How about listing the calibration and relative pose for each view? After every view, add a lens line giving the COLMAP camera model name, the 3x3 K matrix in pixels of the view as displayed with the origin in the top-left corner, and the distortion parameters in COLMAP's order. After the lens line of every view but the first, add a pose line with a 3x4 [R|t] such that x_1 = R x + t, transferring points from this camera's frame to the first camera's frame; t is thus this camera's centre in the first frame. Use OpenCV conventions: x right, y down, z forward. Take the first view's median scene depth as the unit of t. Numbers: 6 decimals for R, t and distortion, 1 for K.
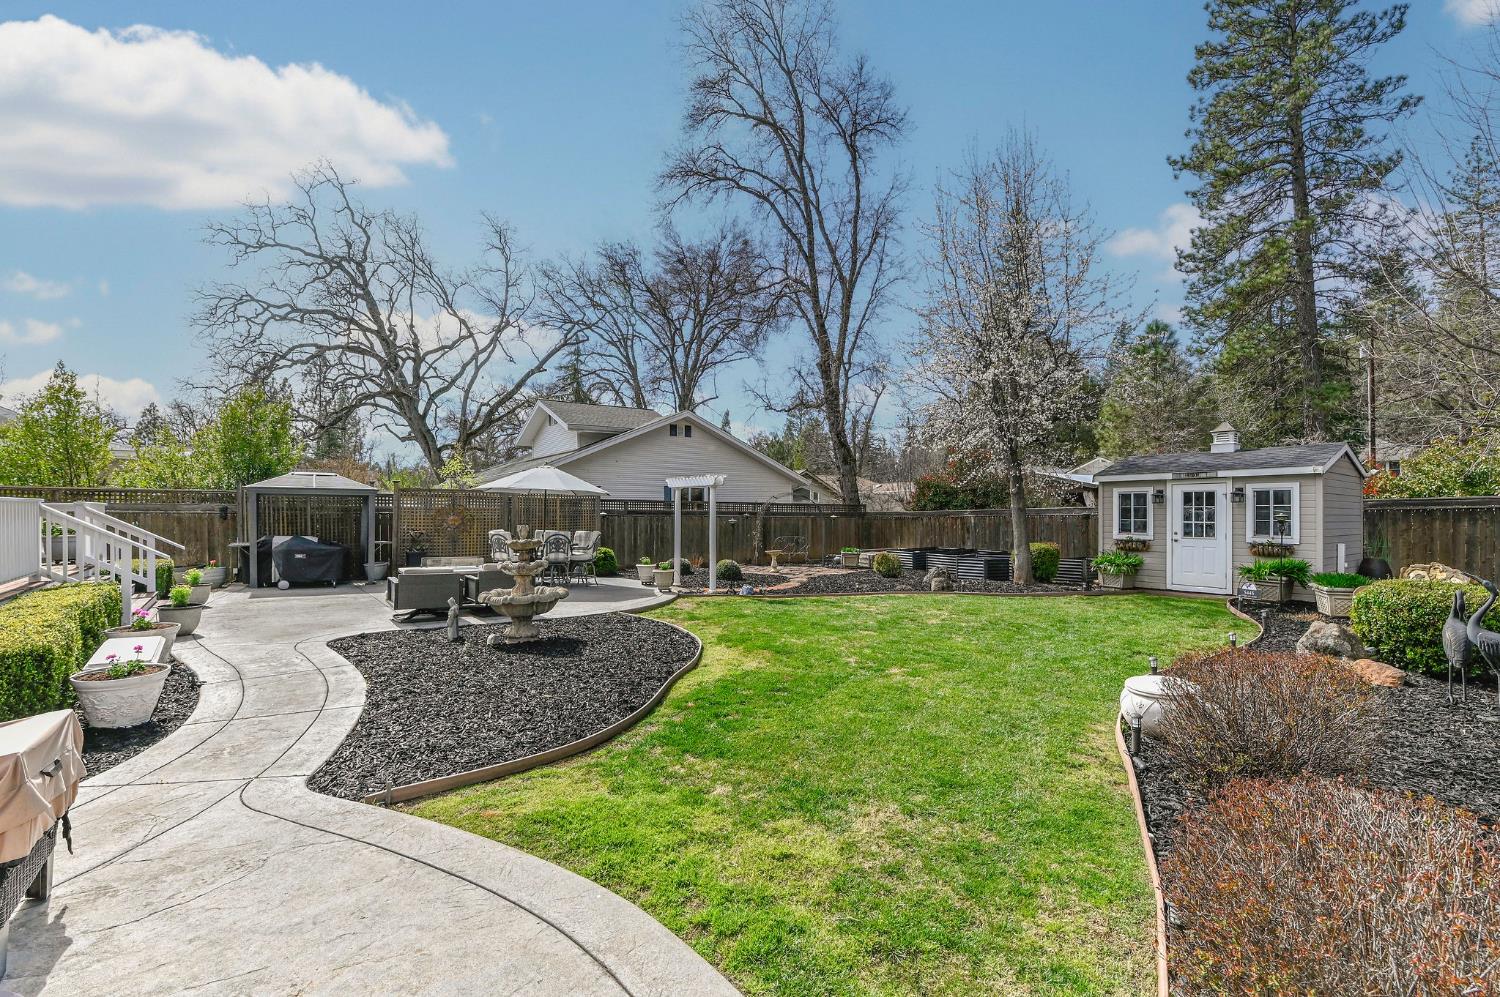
lens RADIAL K [[651.1, 0, 744.2], [0, 651.1, 513.1], [0, 0, 1]] dist [0.010229, -0.005152]
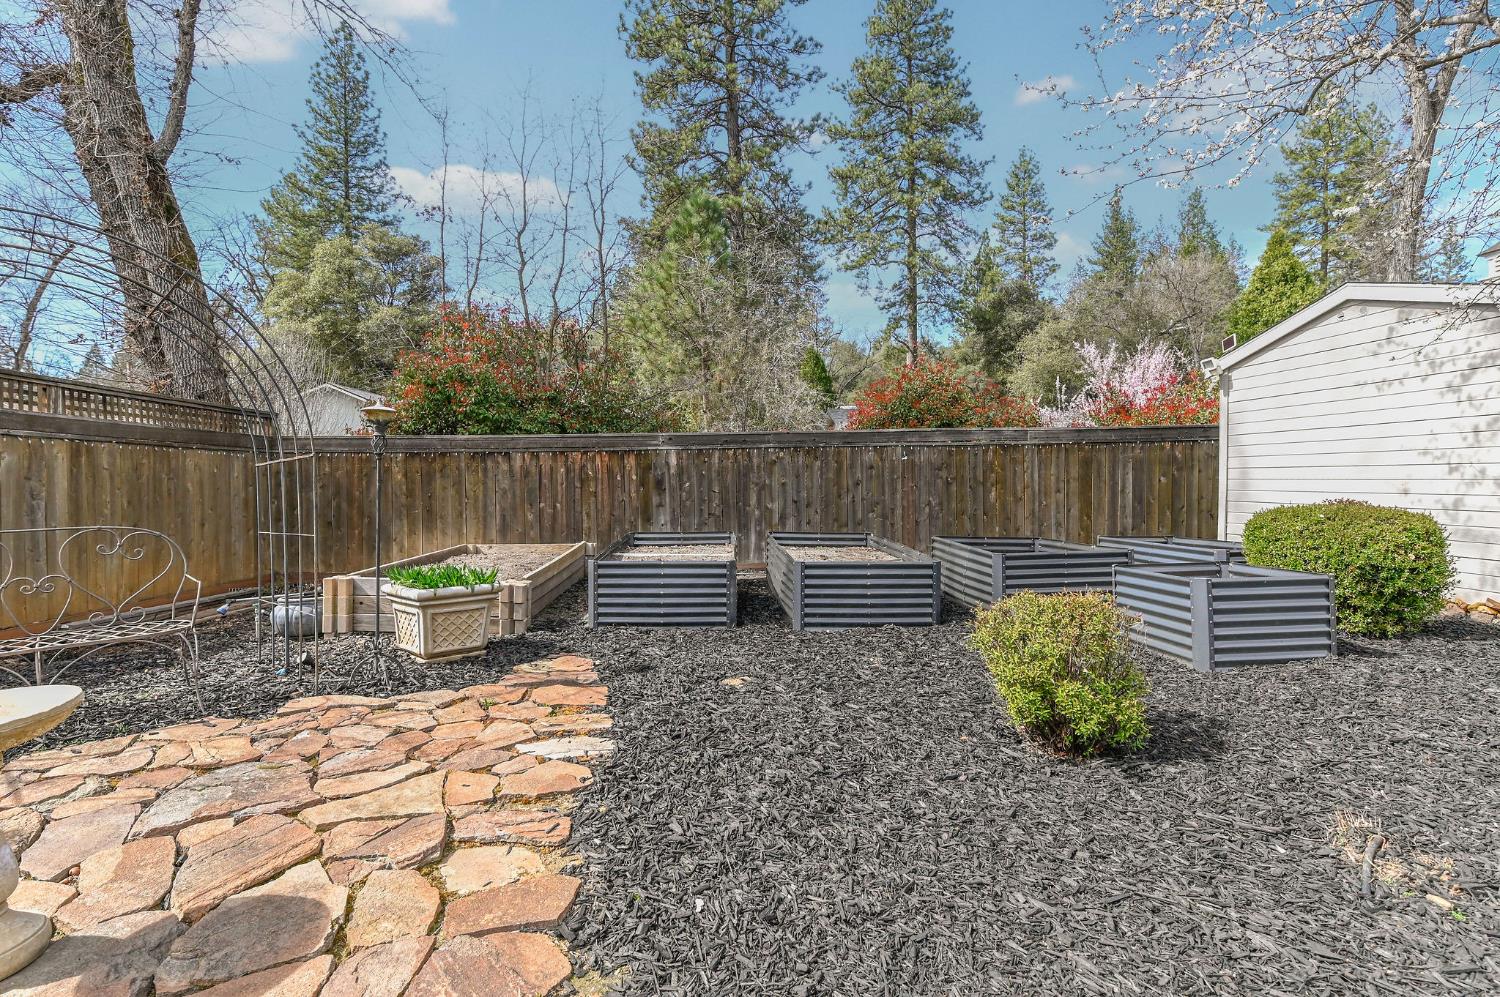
lens RADIAL K [[690.7, 0, 734.0], [0, 690.7, 487.7], [0, 0, 1]] dist [0.010144, -0.001101]
pose [[0.525376, -0.006777, 0.850843, 0.024044], [0.001225, 0.999973, 0.007208, 0.040306], [-0.850869, -0.002745, 0.525370, 1.200052]]
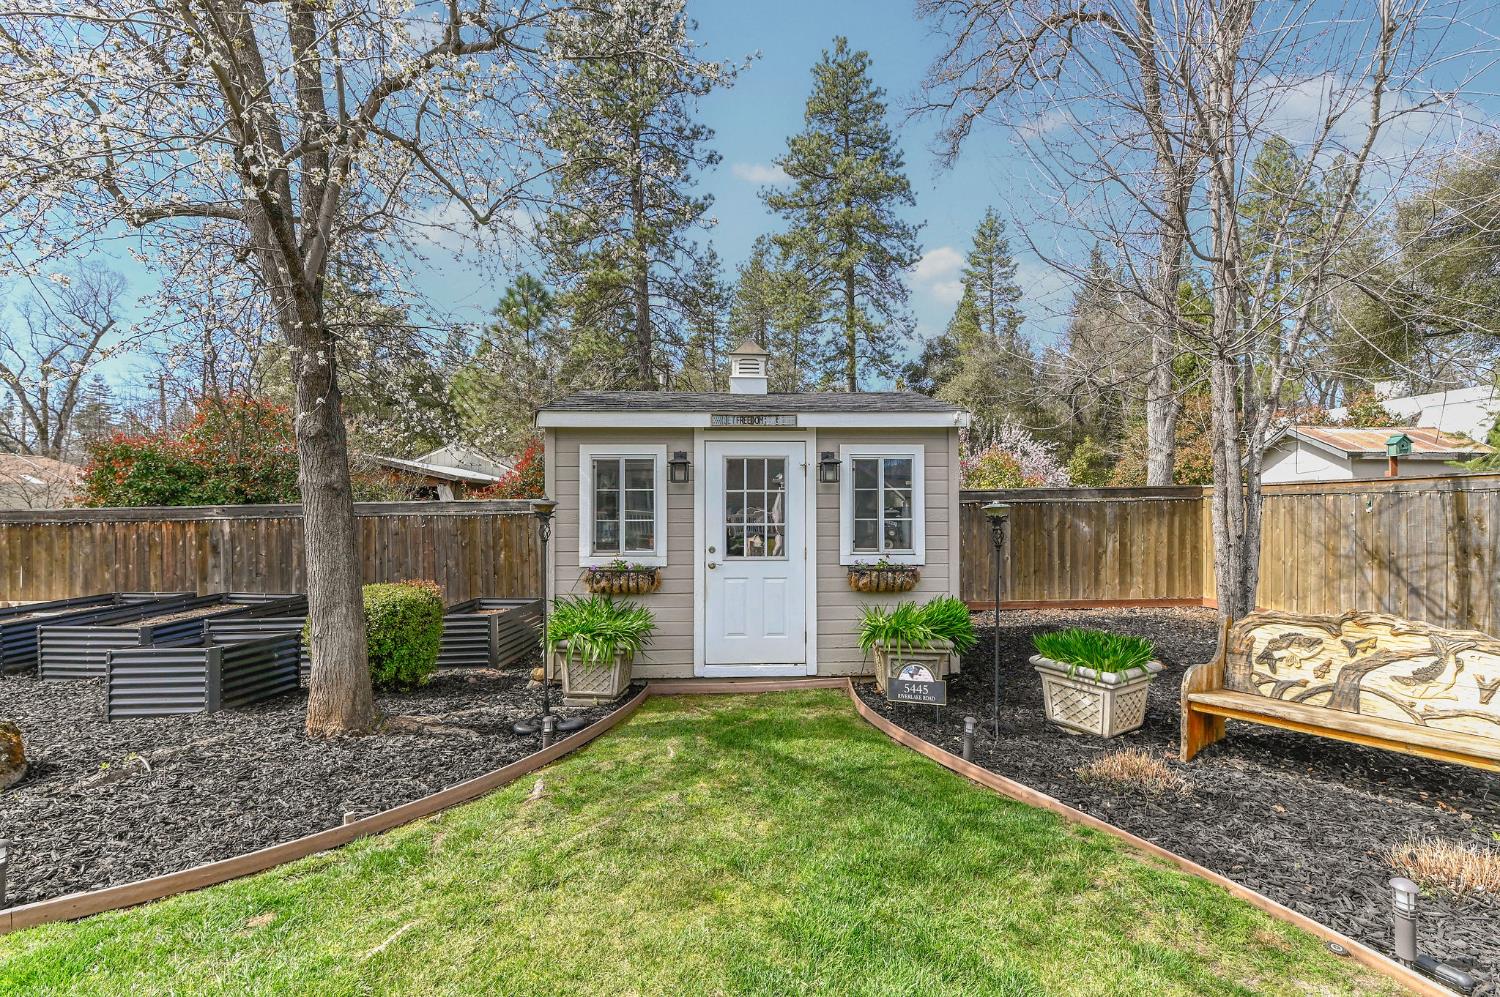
lens RADIAL K [[651.1, 0, 750.6], [0, 651.1, 506.7], [0, 0, 1]] dist [0.010229, -0.005152]
pose [[0.574171, 0.014274, 0.818611, 0.290801], [0.002327, 0.999816, -0.019066, 0.009348], [-0.818732, 0.012852, 0.574032, 0.677569]]
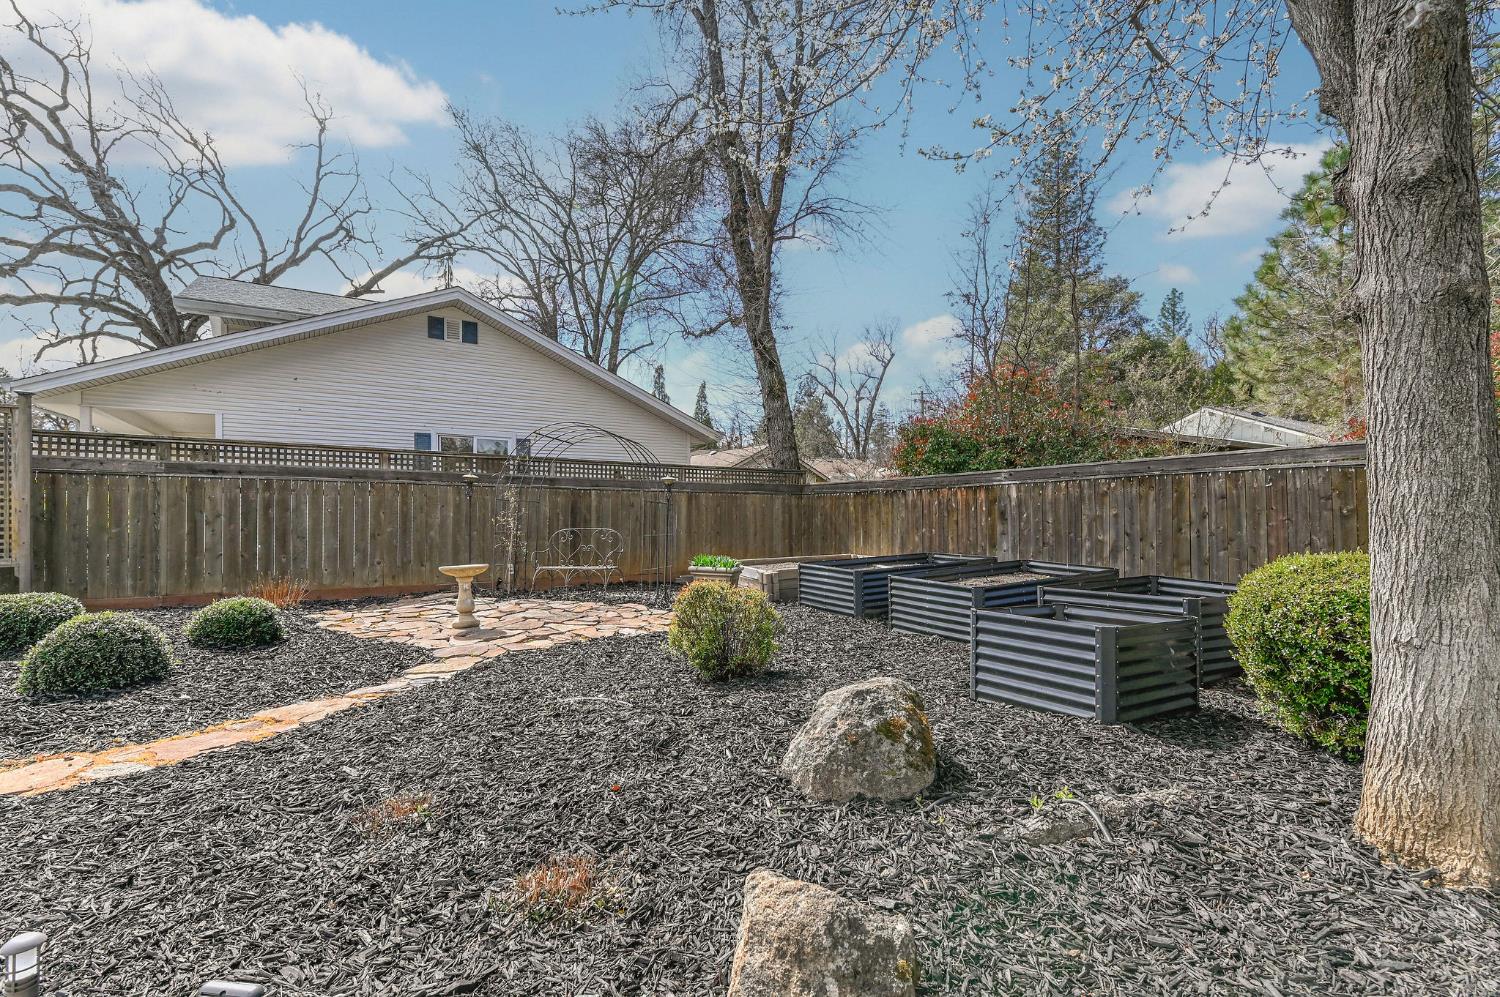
lens RADIAL K [[651.1, 0, 742.9], [0, 651.1, 503.1], [0, 0, 1]] dist [0.010229, -0.005152]
pose [[0.999398, 0.001632, -0.034646, 0.291843], [-0.002000, 0.999942, -0.010593, 0.037084], [0.034627, 0.010656, 0.999343, 0.884407]]
